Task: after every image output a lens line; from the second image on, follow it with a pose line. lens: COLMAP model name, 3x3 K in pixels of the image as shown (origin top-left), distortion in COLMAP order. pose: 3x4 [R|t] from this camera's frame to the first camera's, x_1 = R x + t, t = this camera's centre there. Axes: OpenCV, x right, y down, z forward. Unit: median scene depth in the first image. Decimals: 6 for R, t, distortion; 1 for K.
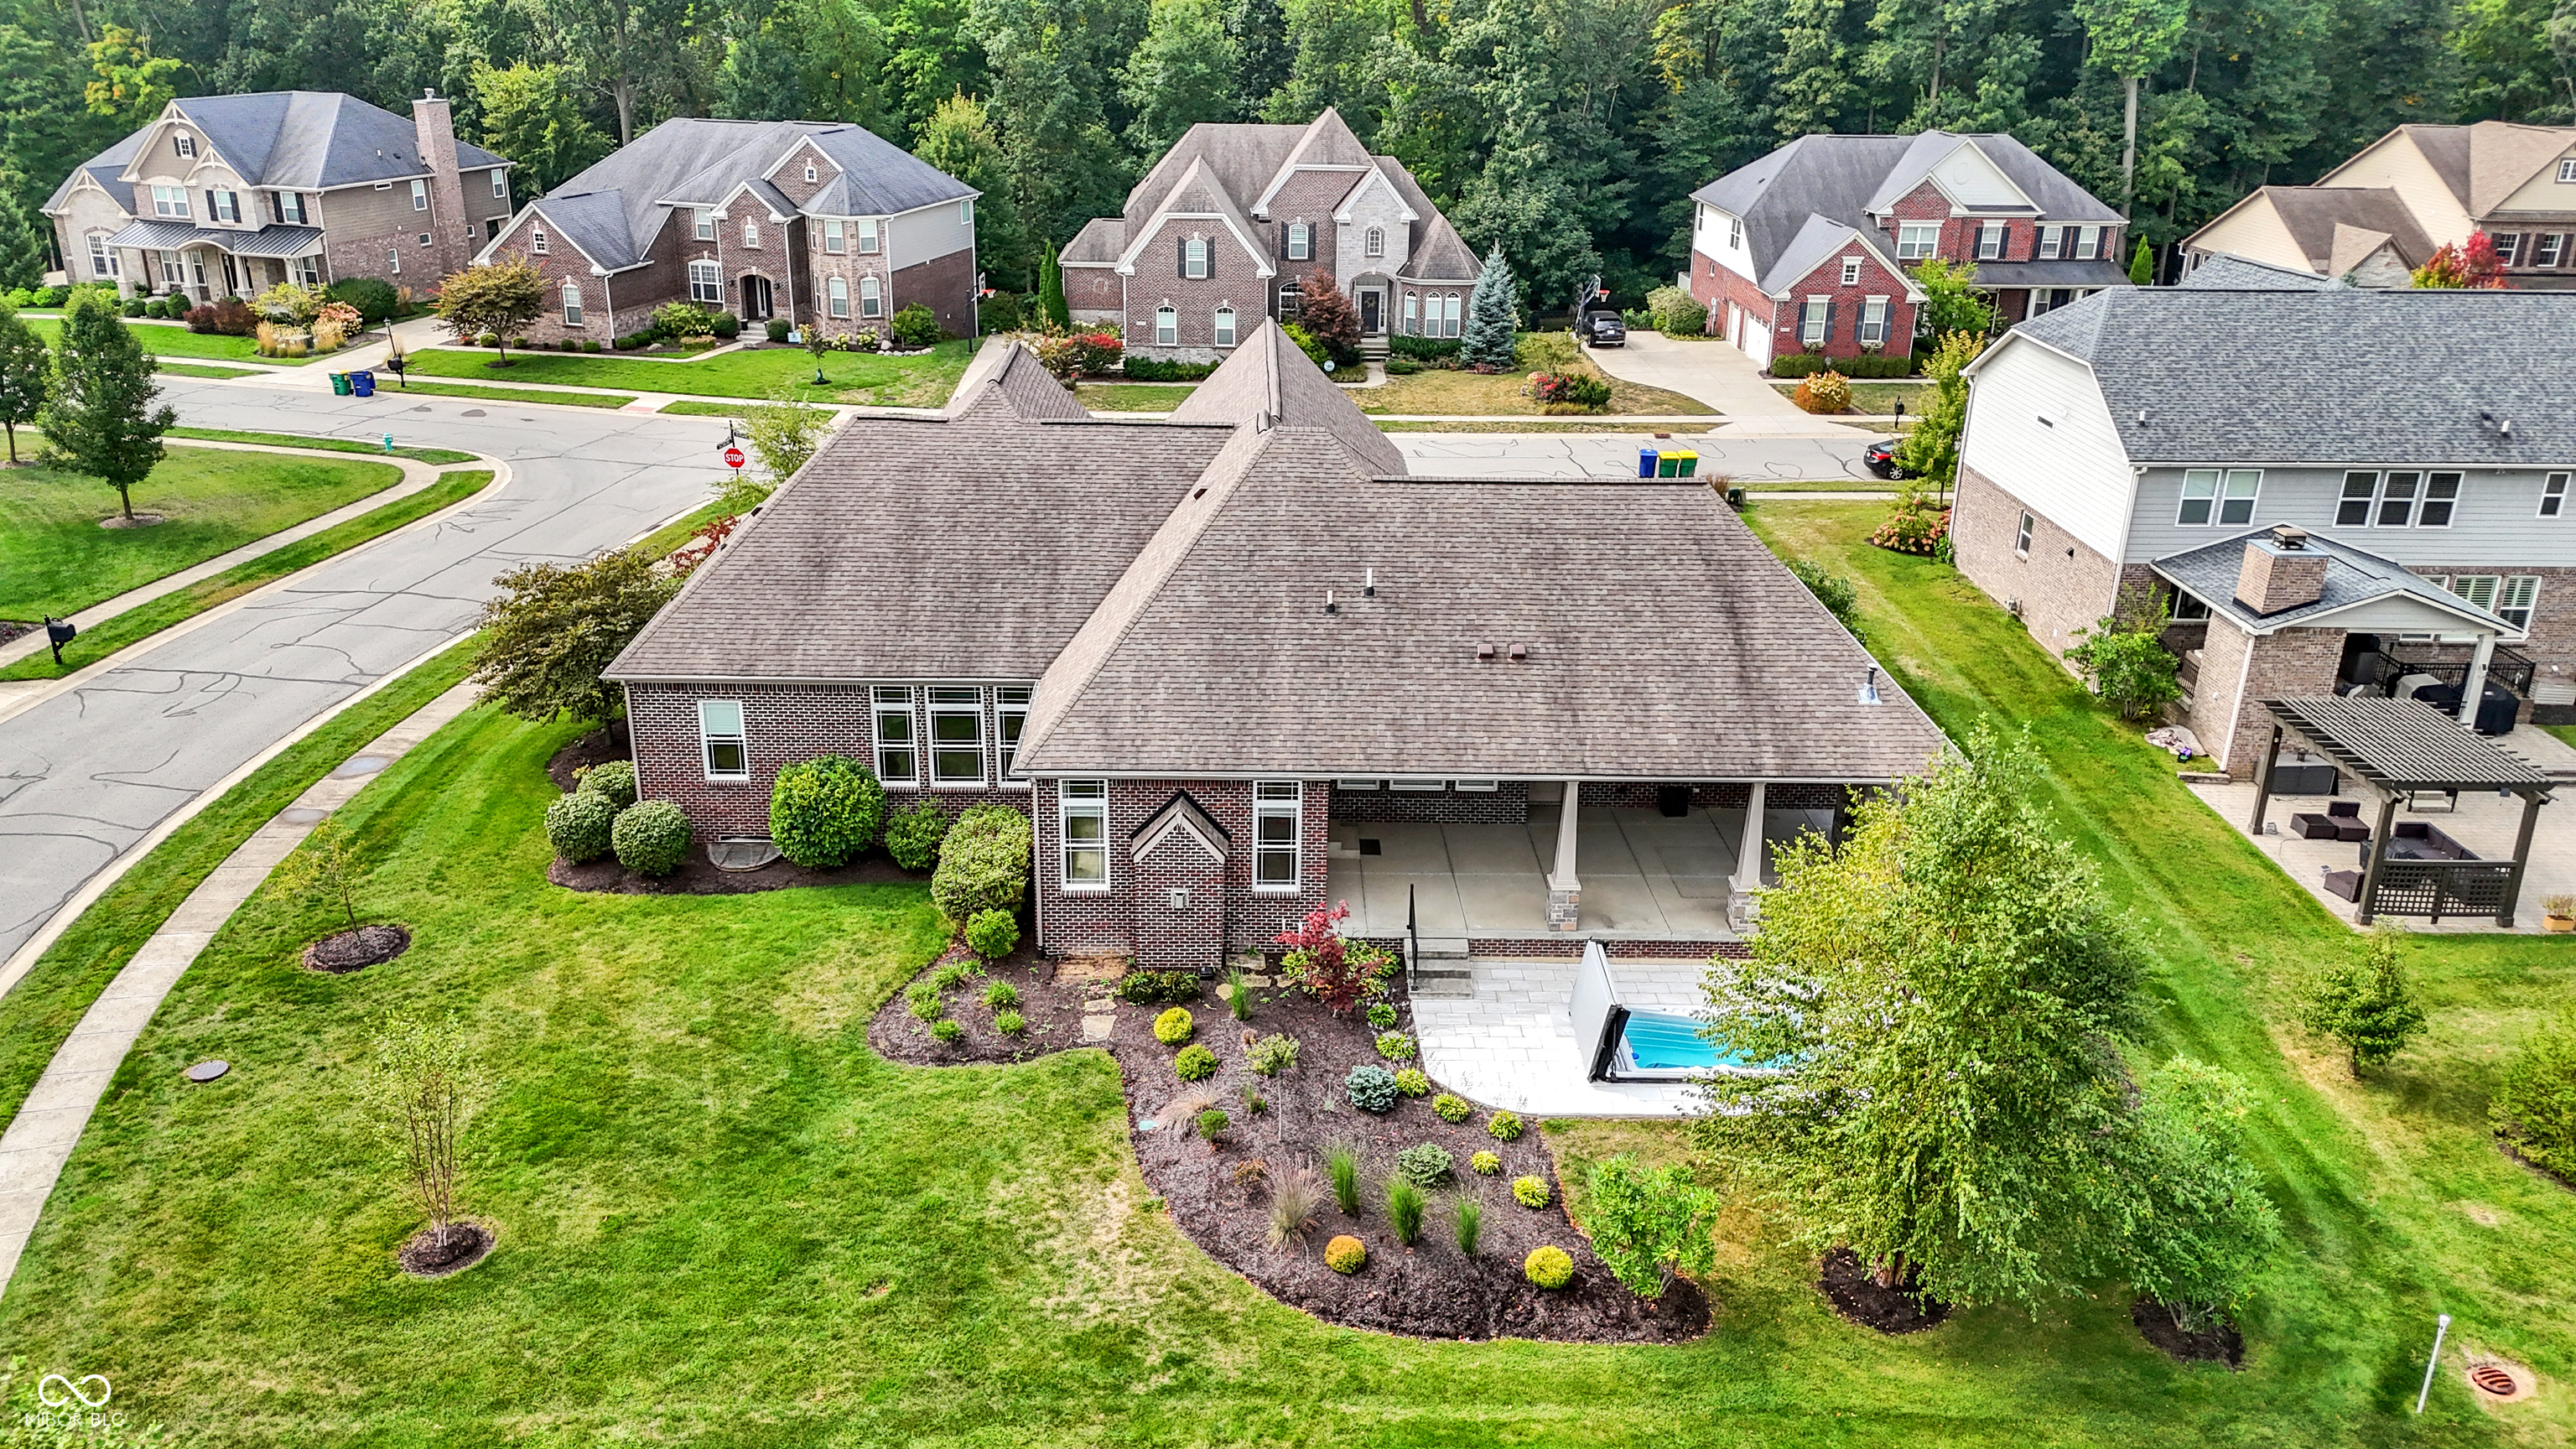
lens RADIAL K [[1893.1, 0, 1297.4], [0, 1893.1, 728.1], [0, 0, 1]] dist [0.099563, -0.108459]
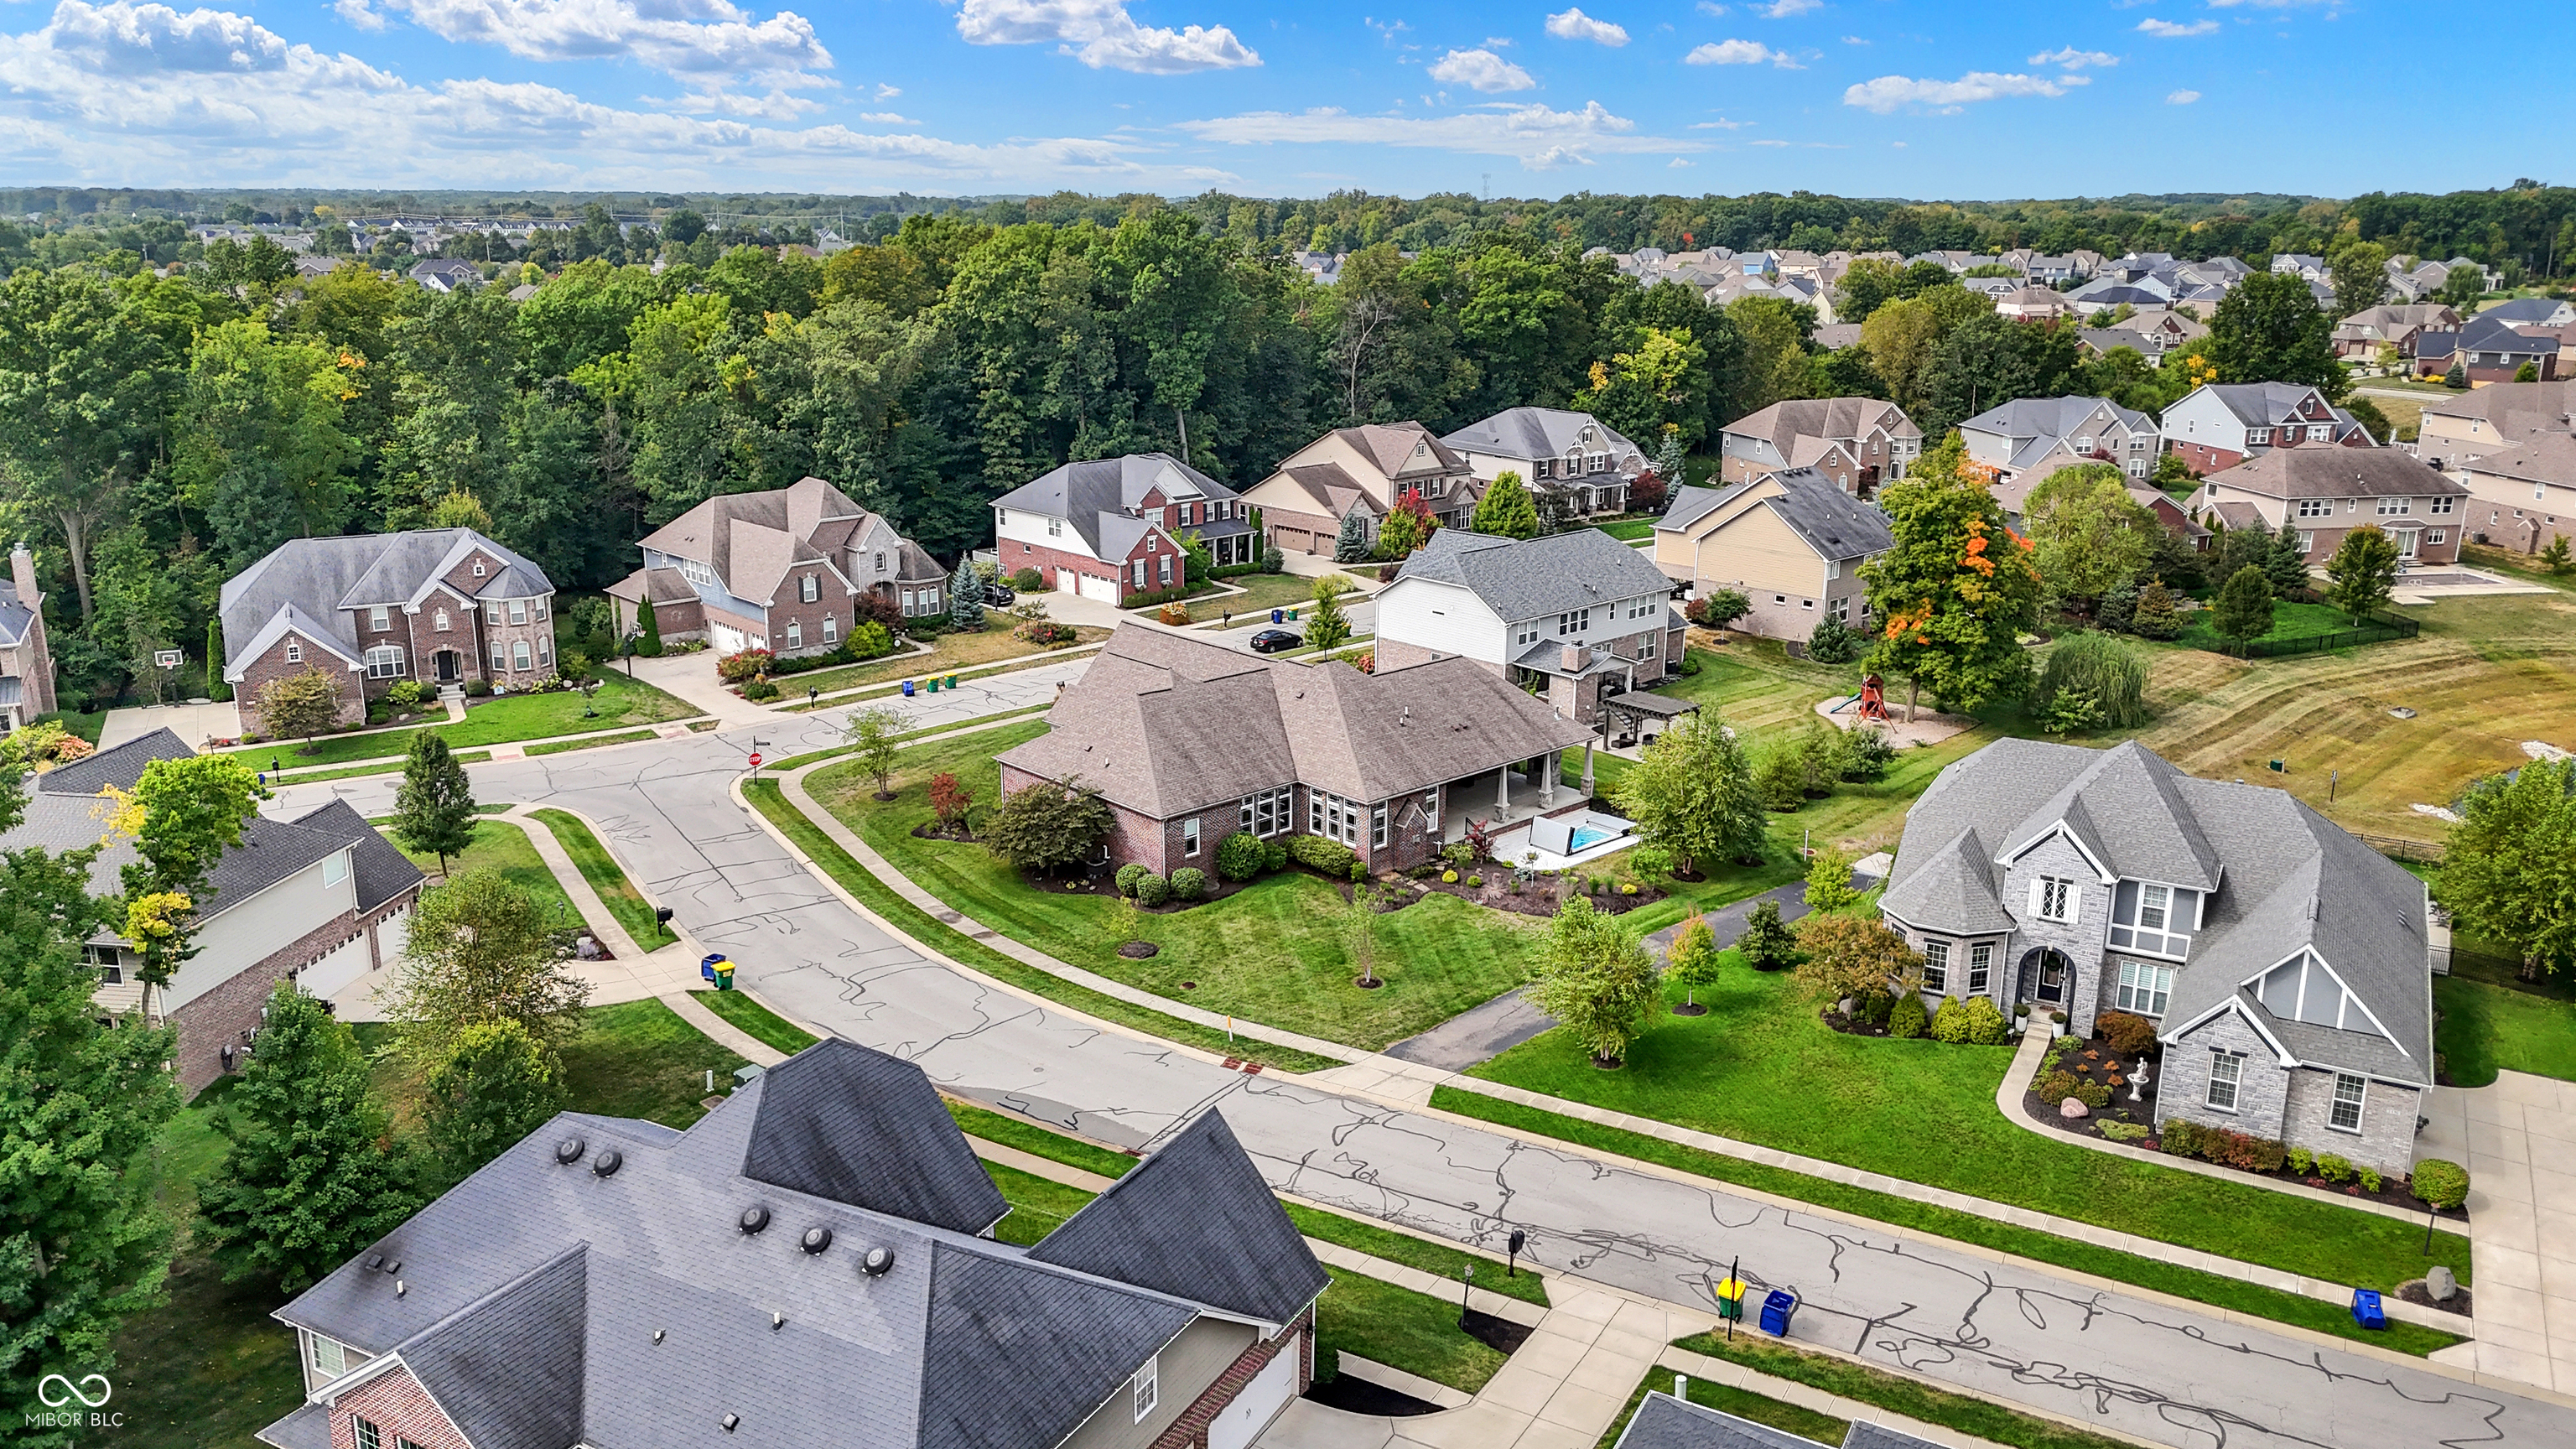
lens RADIAL K [[1893.1, 0, 1297.4], [0, 1893.1, 728.1], [0, 0, 1]] dist [0.099563, -0.108459]
pose [[0.751172, -0.192131, 0.631527, -0.727728], [0.251540, 0.967835, -0.004748, -0.035154], [-0.610301, 0.162421, 0.775340, -0.384676]]
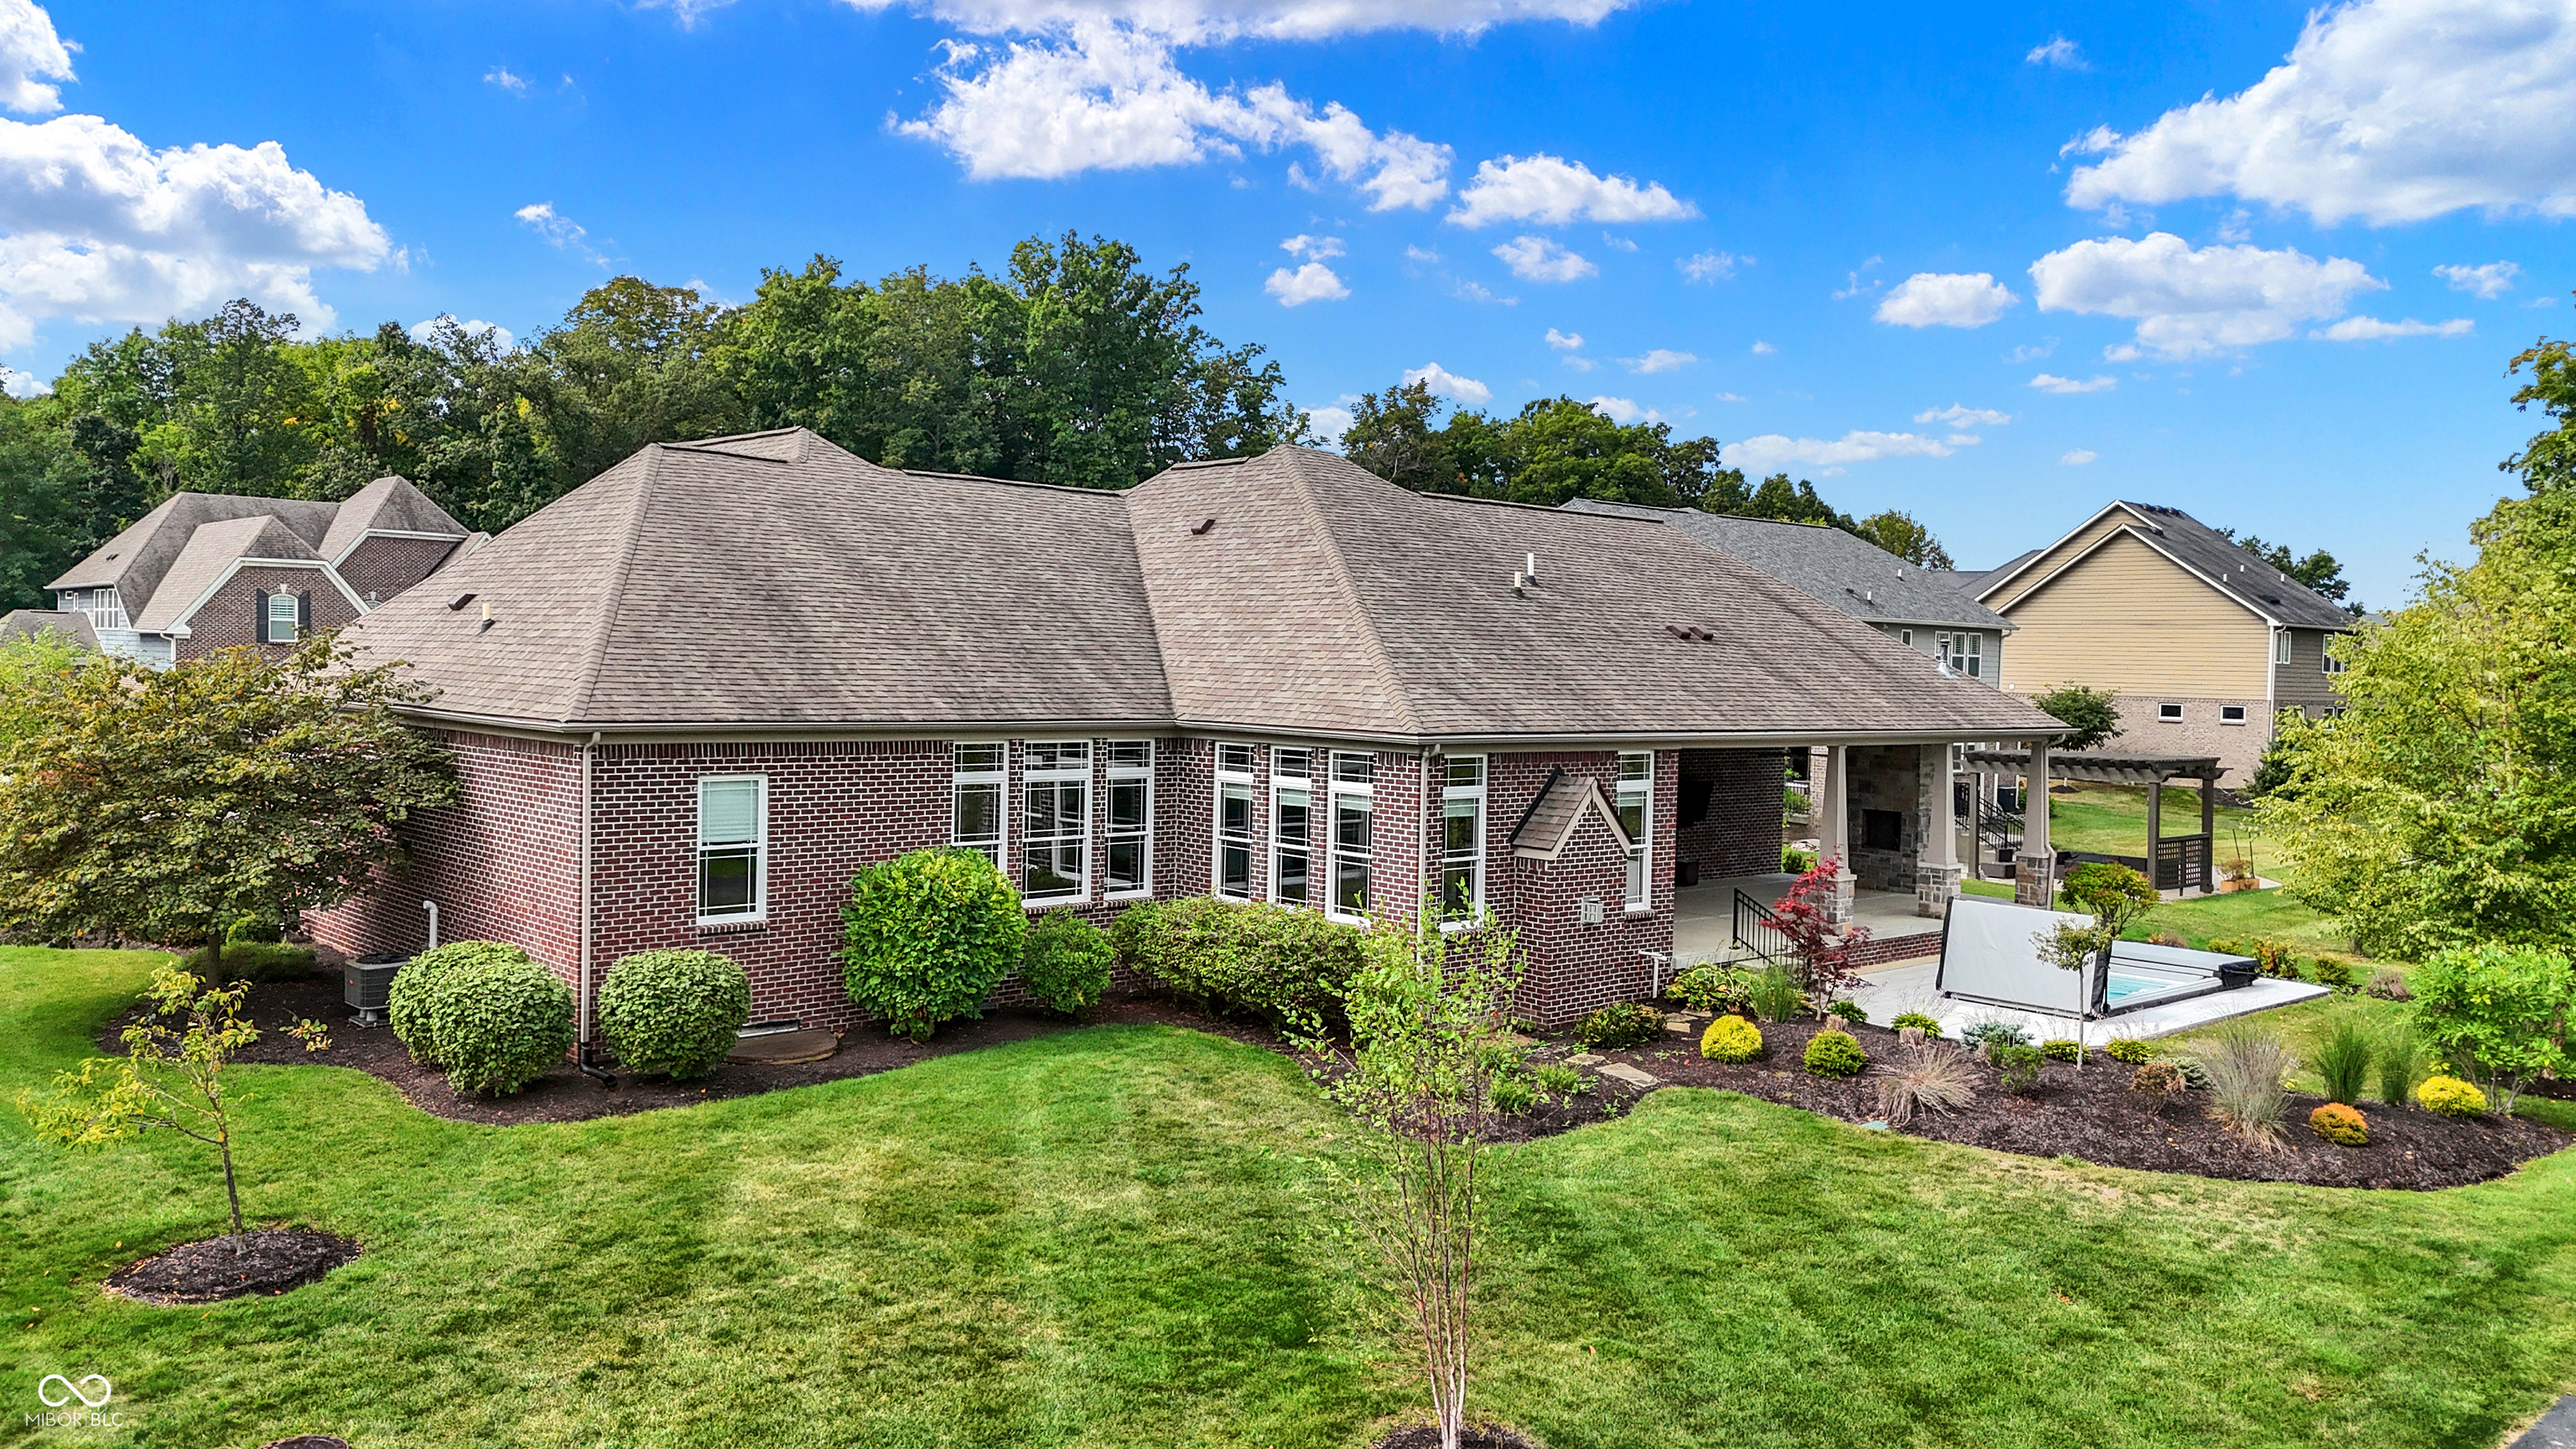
lens RADIAL K [[1914.7, 0, 1298.3], [0, 1914.7, 719.9], [0, 0, 1]] dist [0.060981, -0.047105]
pose [[0.755163, -0.026083, 0.655018, -0.250735], [0.235220, 0.943449, -0.233614, 0.066552], [-0.611883, 0.330490, 0.718593, 0.207593]]
